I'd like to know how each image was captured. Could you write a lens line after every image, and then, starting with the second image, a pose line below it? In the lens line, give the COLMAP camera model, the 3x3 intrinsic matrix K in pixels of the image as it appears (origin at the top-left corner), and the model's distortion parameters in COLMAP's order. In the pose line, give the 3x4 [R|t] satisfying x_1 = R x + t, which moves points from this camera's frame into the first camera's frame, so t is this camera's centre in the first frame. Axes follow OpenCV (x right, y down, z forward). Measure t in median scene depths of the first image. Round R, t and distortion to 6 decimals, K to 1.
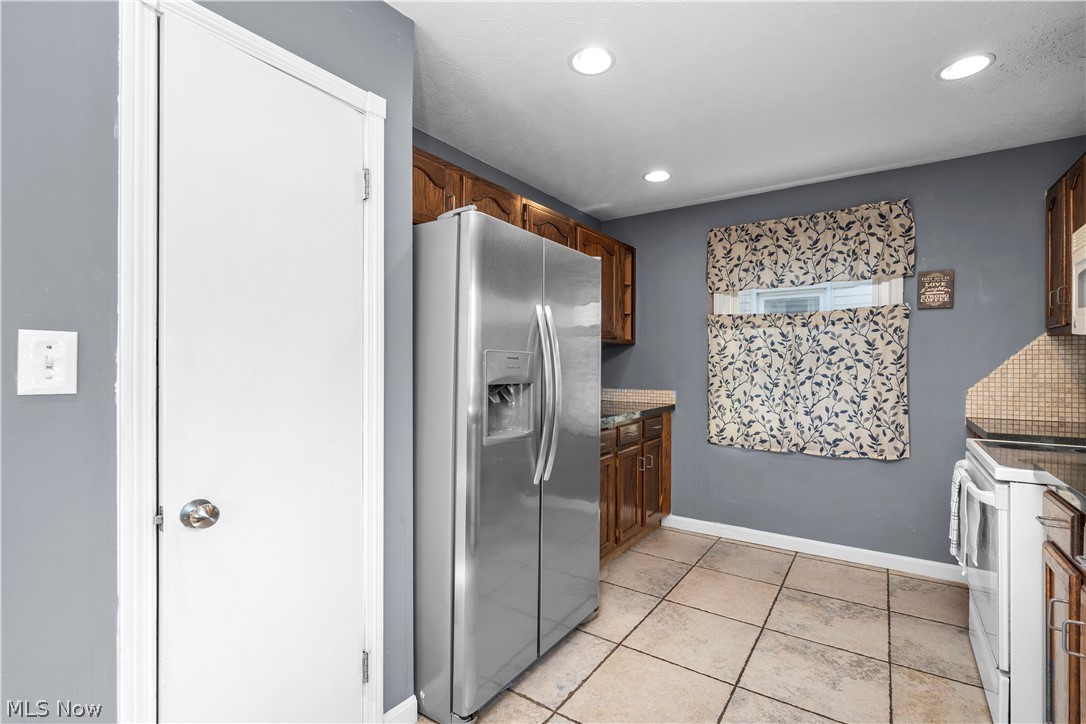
lens RADIAL K [[475.9, 0, 581.8], [0, 475.9, 368.5], [0, 0, 1]] dist [-0.011453, 0.000258]
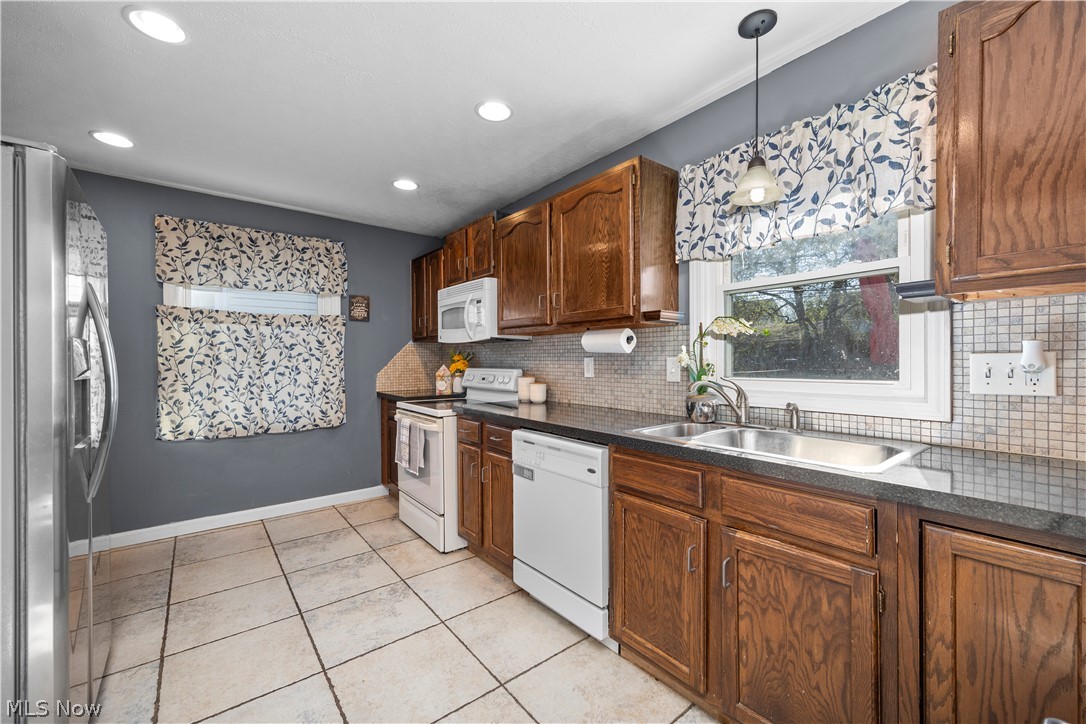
lens RADIAL K [[432.8, 0, 538.7], [0, 432.8, 364.3], [0, 0, 1]] dist [-0.002903, -0.000131]
pose [[0.325404, -0.013111, 0.945484, -0.335956], [0.007323, 0.999909, 0.011345, -0.000146], [-0.945547, 0.003232, 0.325470, 0.015299]]
